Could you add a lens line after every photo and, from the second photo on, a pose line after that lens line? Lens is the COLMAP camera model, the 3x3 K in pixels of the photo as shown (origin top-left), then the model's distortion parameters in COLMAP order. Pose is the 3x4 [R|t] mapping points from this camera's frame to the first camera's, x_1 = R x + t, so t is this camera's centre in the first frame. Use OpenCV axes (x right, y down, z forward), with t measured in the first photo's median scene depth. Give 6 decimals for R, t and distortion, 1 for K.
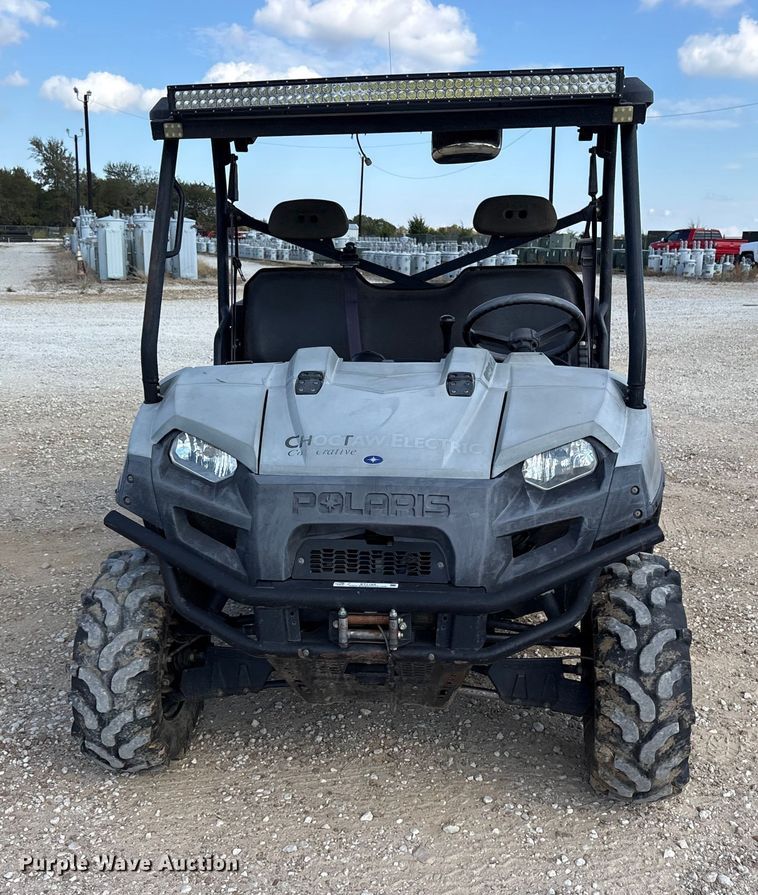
lens RADIAL K [[892.0, 0, 379.0], [0, 892.0, 447.5], [0, 0, 1]] dist [0.000505, 0.000279]
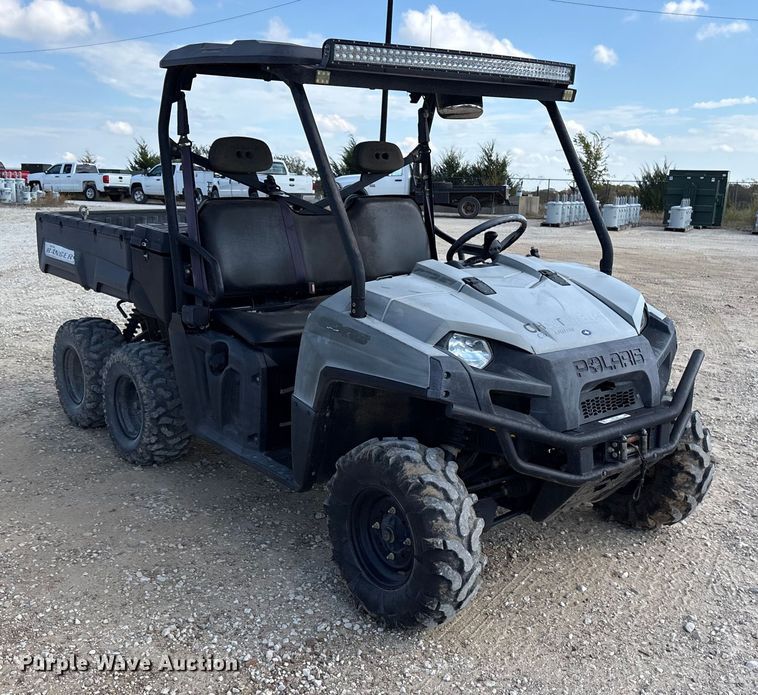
lens RADIAL K [[837.4, 0, 299.4], [0, 837.4, 353.5], [0, 0, 1]] dist [0.047189, -0.041181]
pose [[0.741353, -0.125847, 0.659210, -0.999778], [0.134002, 0.990239, 0.038343, -0.054726], [-0.657601, 0.059909, 0.750981, 0.241704]]
